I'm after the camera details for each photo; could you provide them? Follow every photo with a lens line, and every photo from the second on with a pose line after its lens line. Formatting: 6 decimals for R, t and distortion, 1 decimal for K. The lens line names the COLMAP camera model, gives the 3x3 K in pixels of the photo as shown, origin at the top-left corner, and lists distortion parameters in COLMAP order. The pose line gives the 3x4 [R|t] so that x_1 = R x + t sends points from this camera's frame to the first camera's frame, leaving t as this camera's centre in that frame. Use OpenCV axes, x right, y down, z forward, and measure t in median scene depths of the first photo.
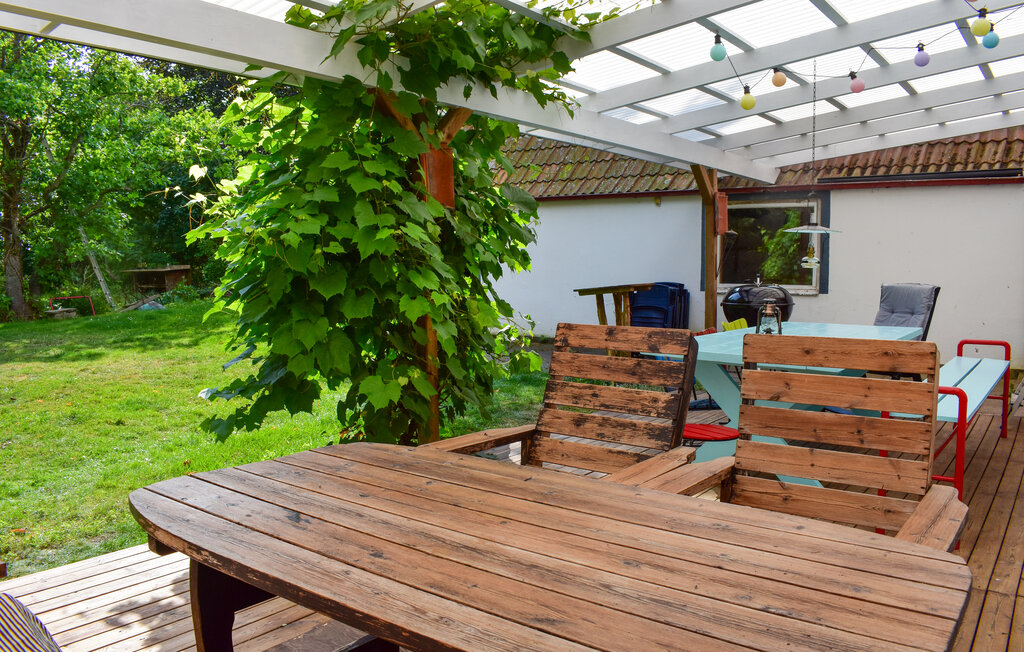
lens RADIAL K [[808.9, 0, 512.0], [0, 808.9, 326.0], [0, 0, 1]] dist [-0.114598, 0.003757]
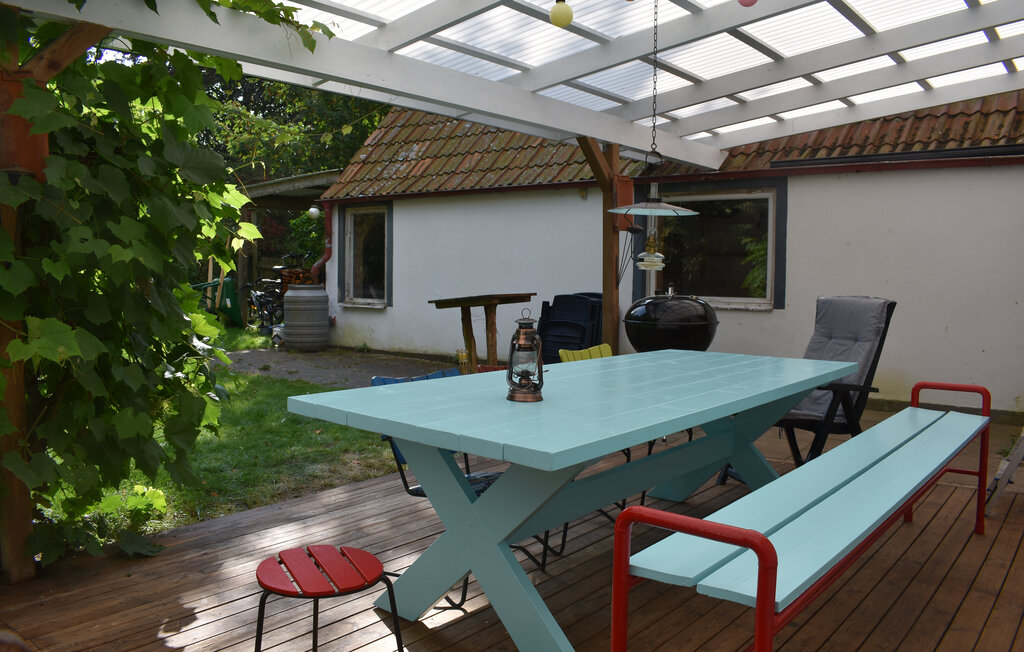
lens RADIAL K [[808.9, 0, 512.0], [0, 808.9, 326.0], [0, 0, 1]] dist [-0.114598, 0.003757]
pose [[0.998833, 0.012045, -0.046771, 0.178112], [-0.012621, 0.999848, -0.012051, -0.011694], [0.046619, 0.012627, 0.998833, 0.215818]]
